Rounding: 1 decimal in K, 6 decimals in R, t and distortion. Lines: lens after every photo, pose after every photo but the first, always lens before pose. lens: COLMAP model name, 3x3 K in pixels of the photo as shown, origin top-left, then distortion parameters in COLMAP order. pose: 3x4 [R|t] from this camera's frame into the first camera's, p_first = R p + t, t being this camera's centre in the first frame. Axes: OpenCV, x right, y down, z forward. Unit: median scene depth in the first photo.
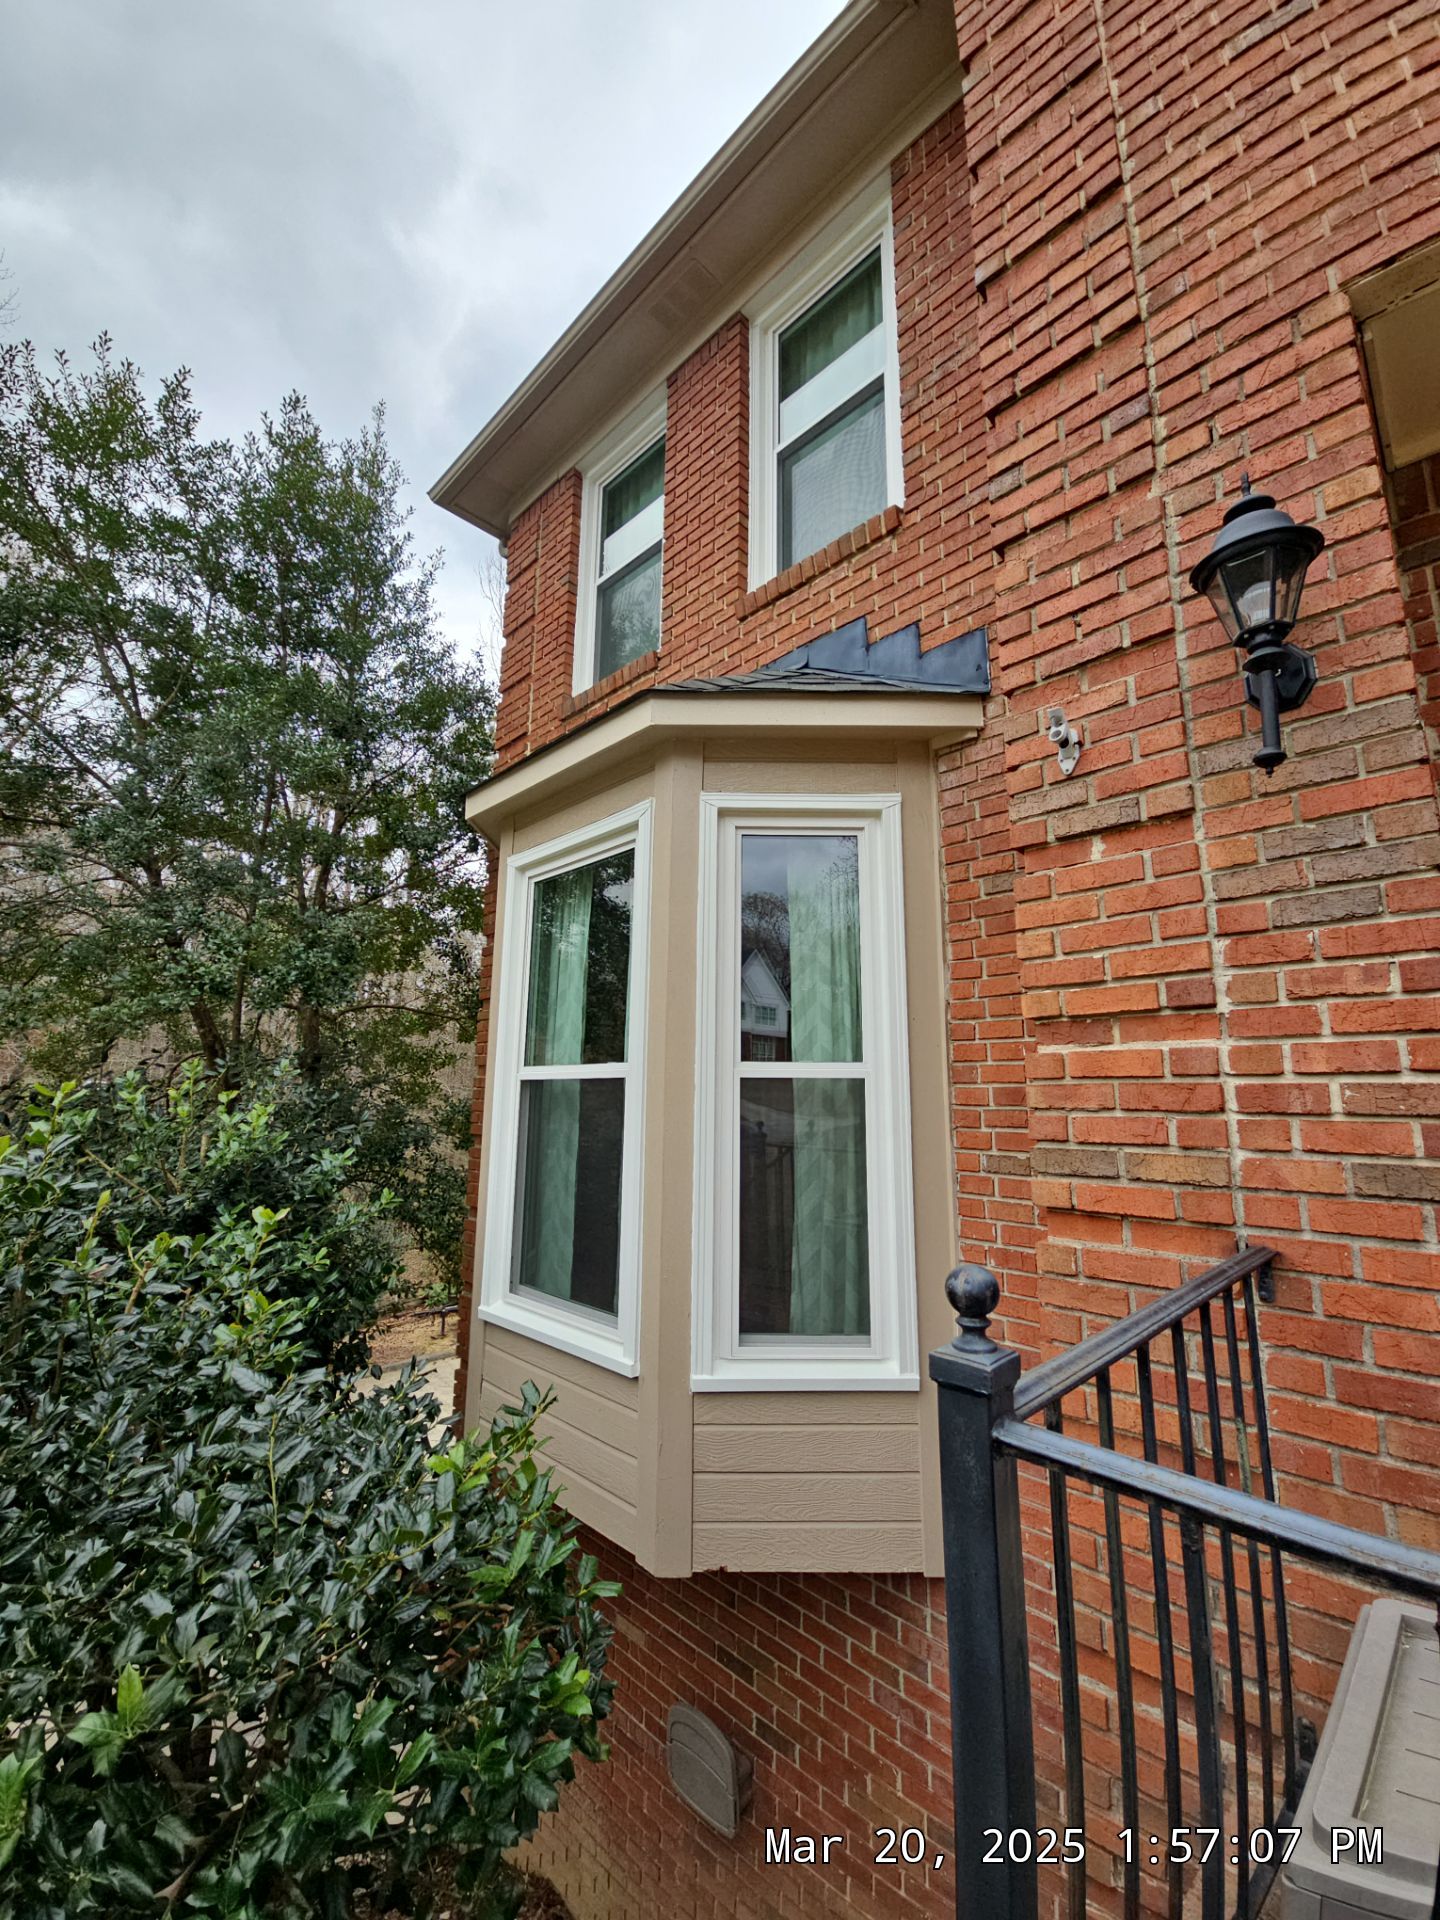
lens RADIAL K [[791.0, 0, 724.4], [0, 791.0, 953.0], [0, 0, 1]] dist [-0.006675, 0.000477]
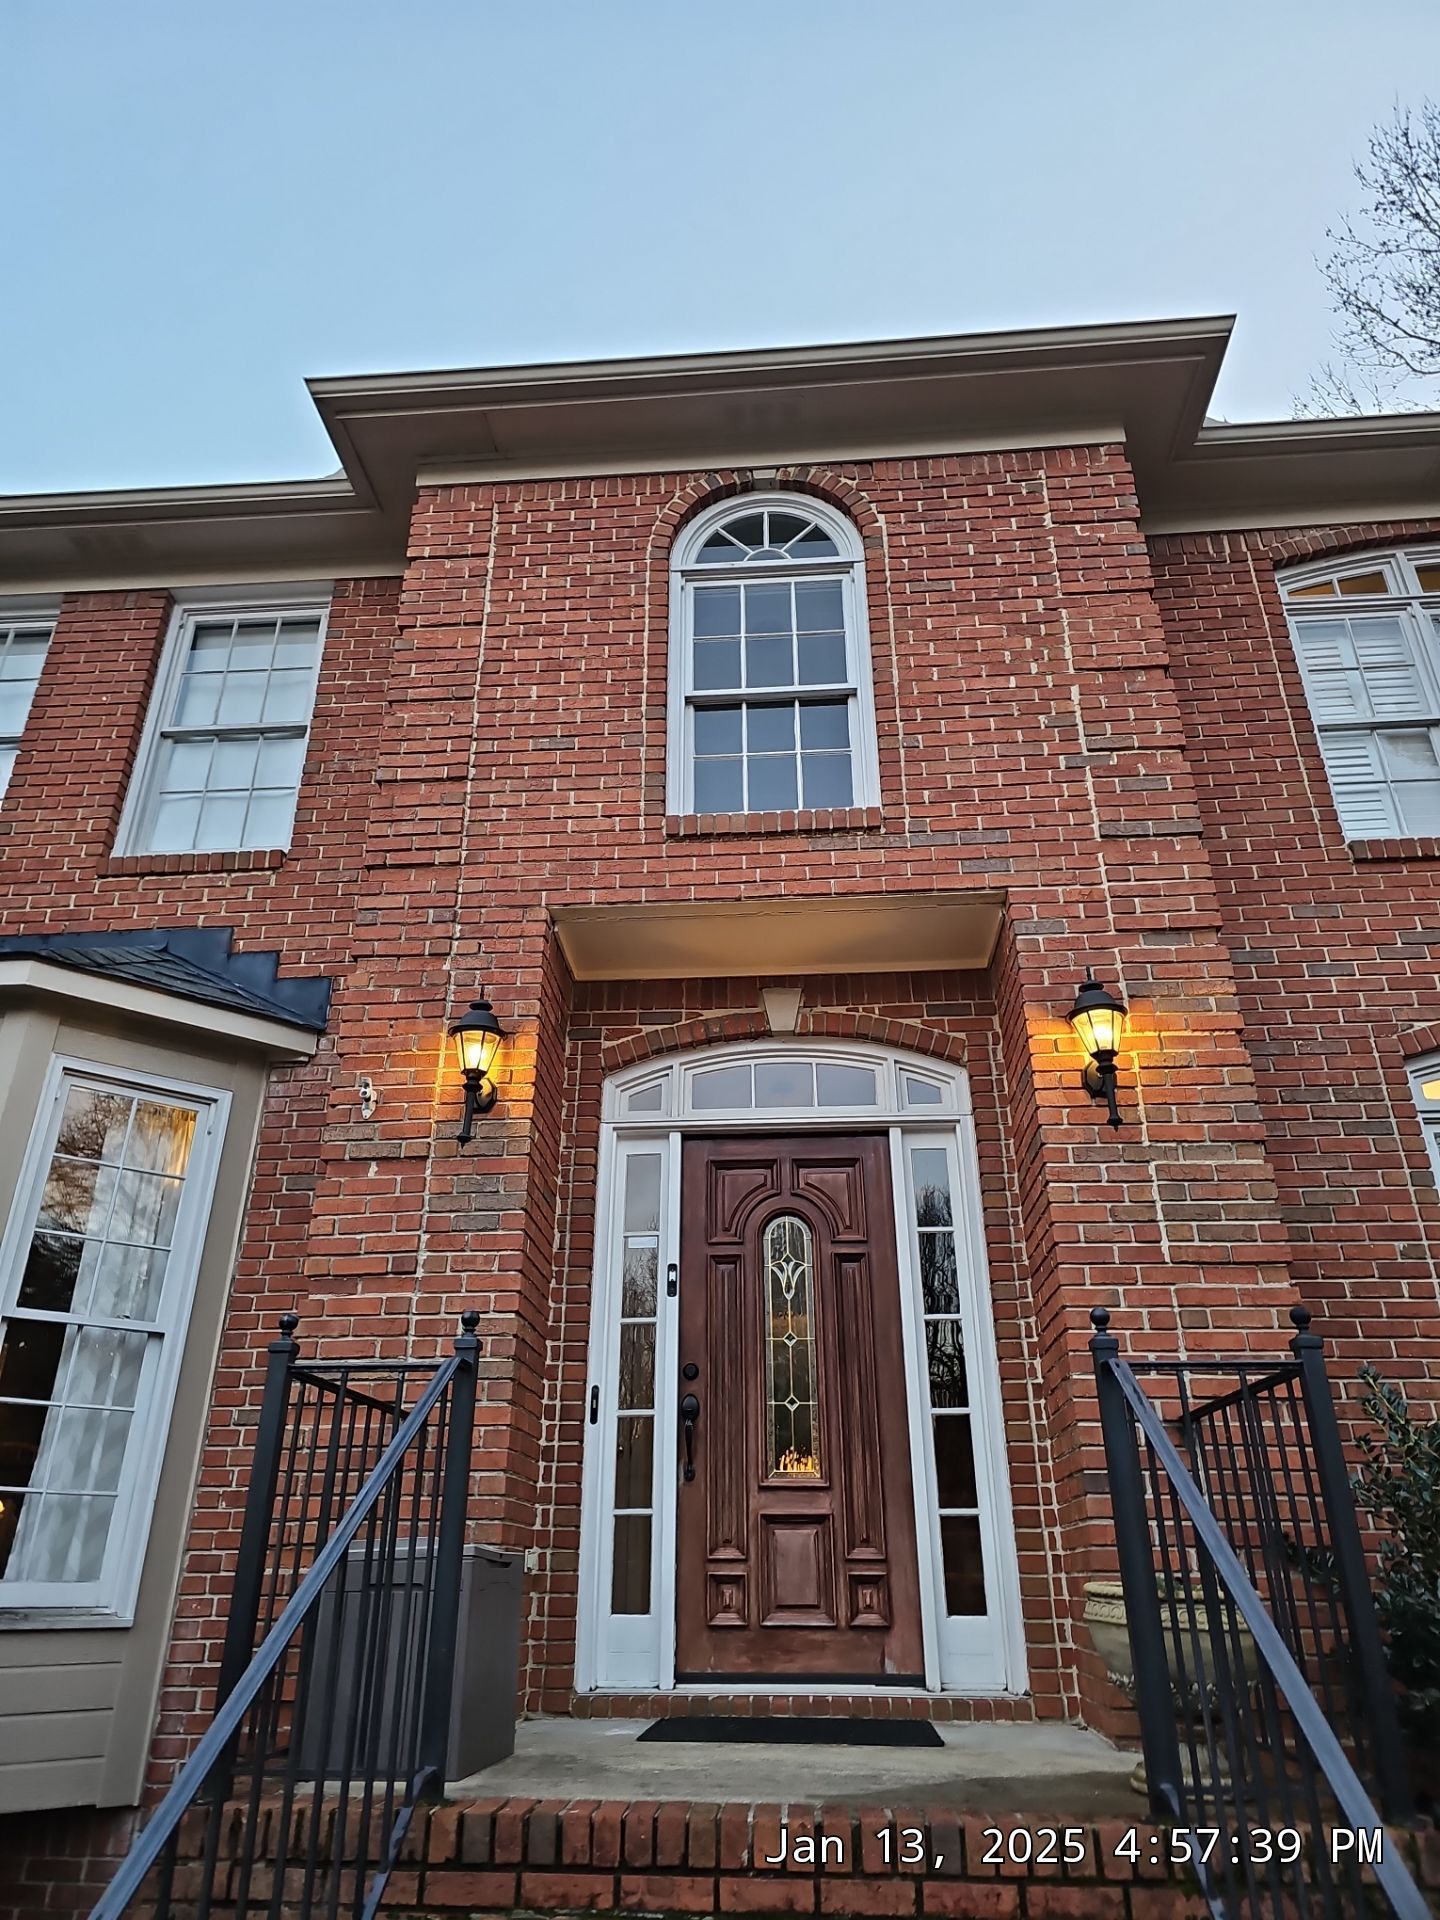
lens RADIAL K [[1246.4, 0, 714.2], [0, 1246.4, 940.2], [0, 0, 1]] dist [0.063185, -0.049032]
pose [[0.762492, 0.285902, 0.580402, -0.539861], [-0.111311, 0.941661, -0.317624, 0.143273], [-0.637351, 0.177581, 0.749832, -1.269579]]
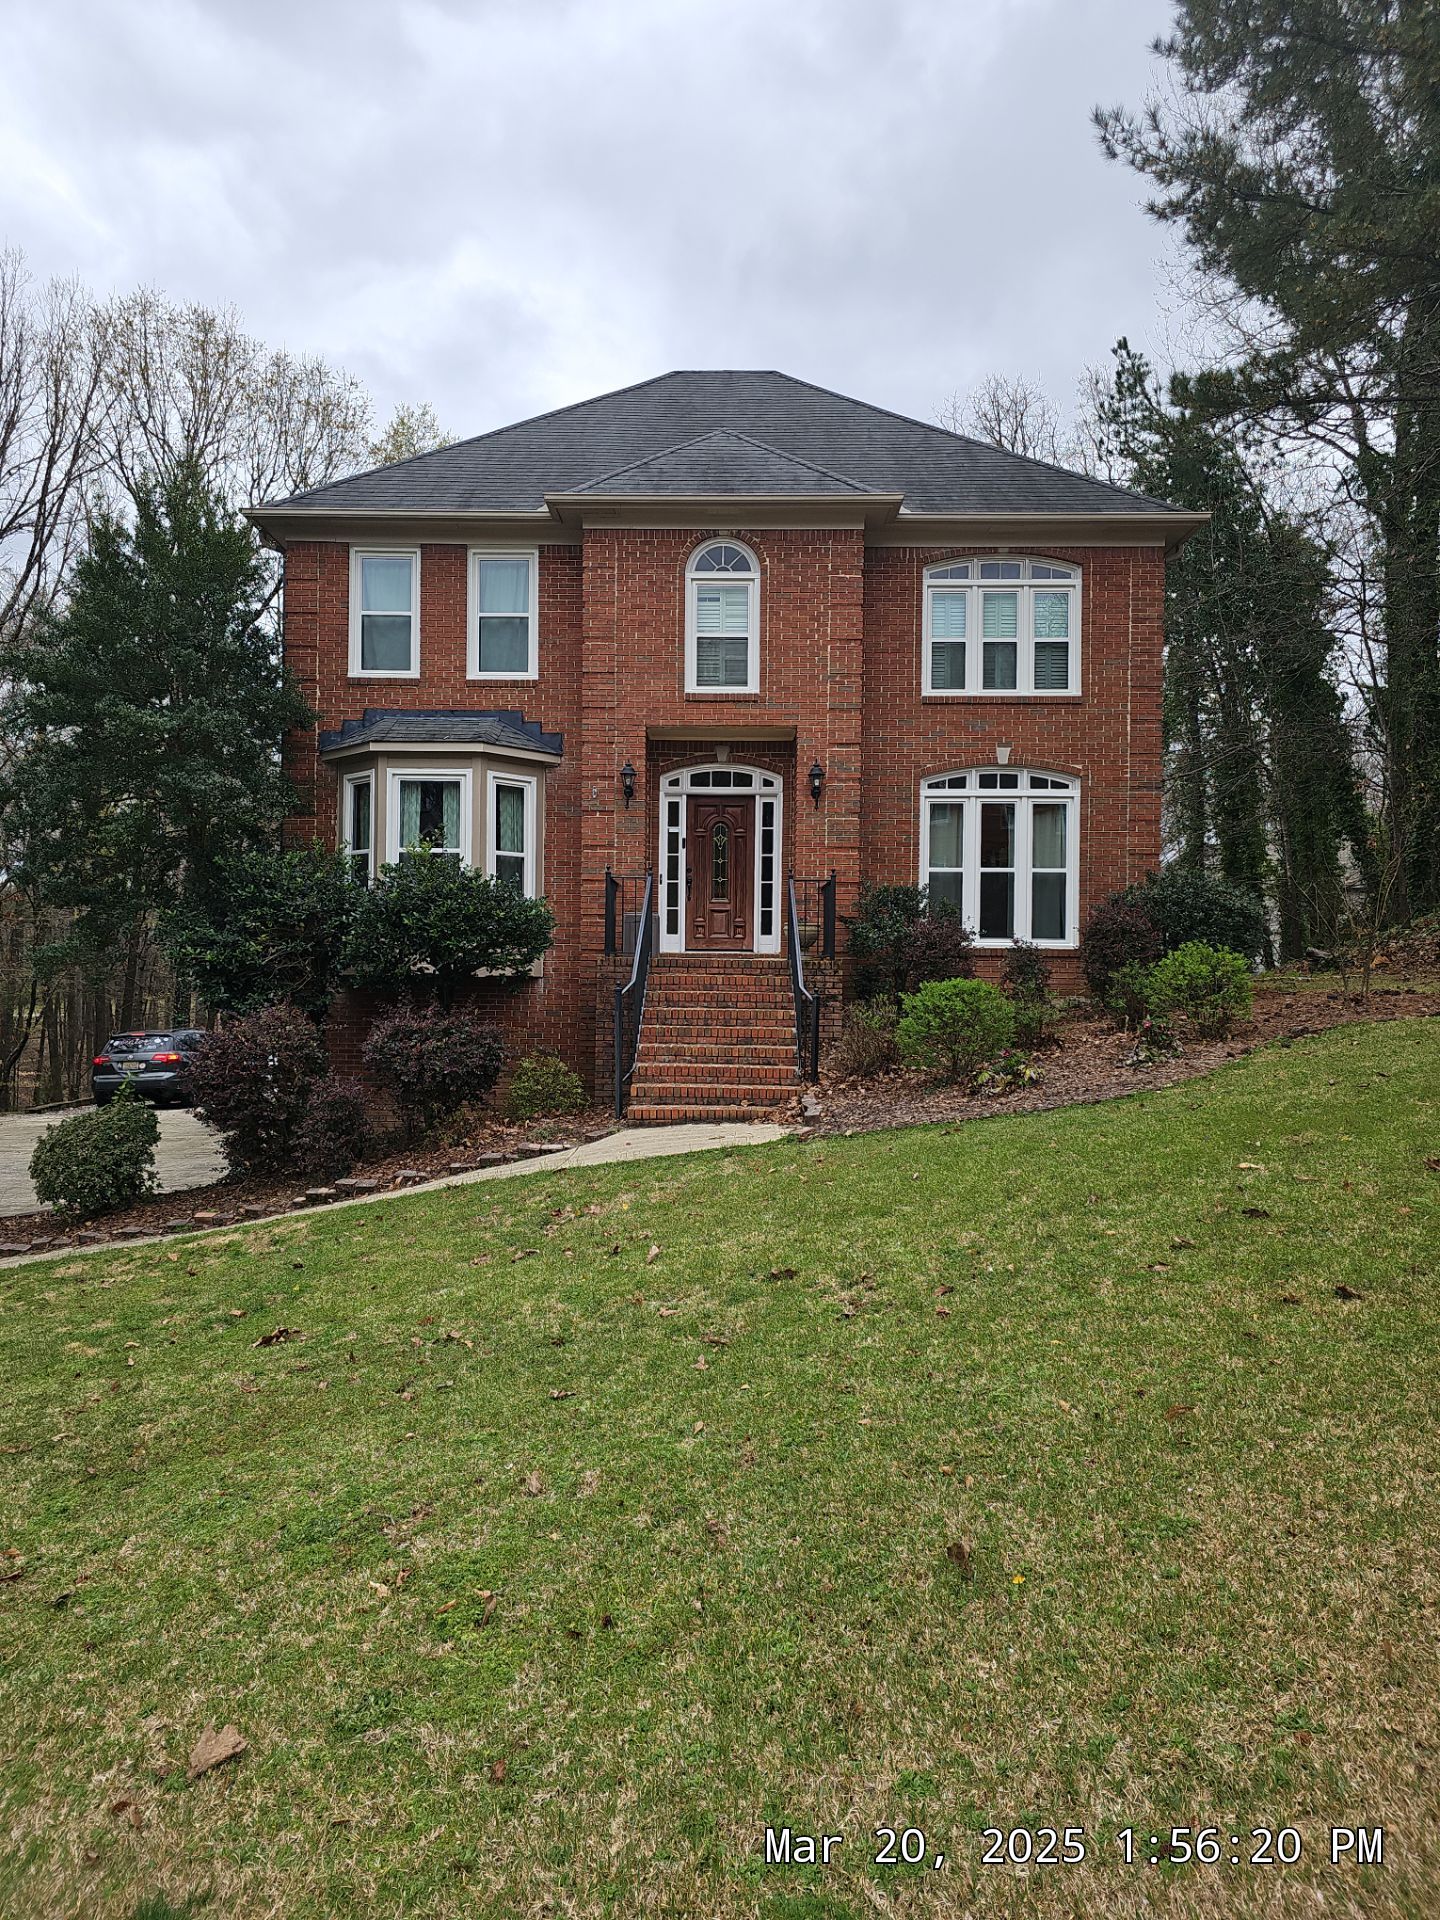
lens RADIAL K [[1246.4, 0, 692.3], [0, 1246.4, 965.7], [0, 0, 1]] dist [0.063185, -0.049032]
pose [[0.726660, 0.000732, 0.686997, -4.295522], [-0.127655, 0.982728, 0.133978, -0.294847], [-0.675033, -0.185055, 0.714202, -4.992228]]
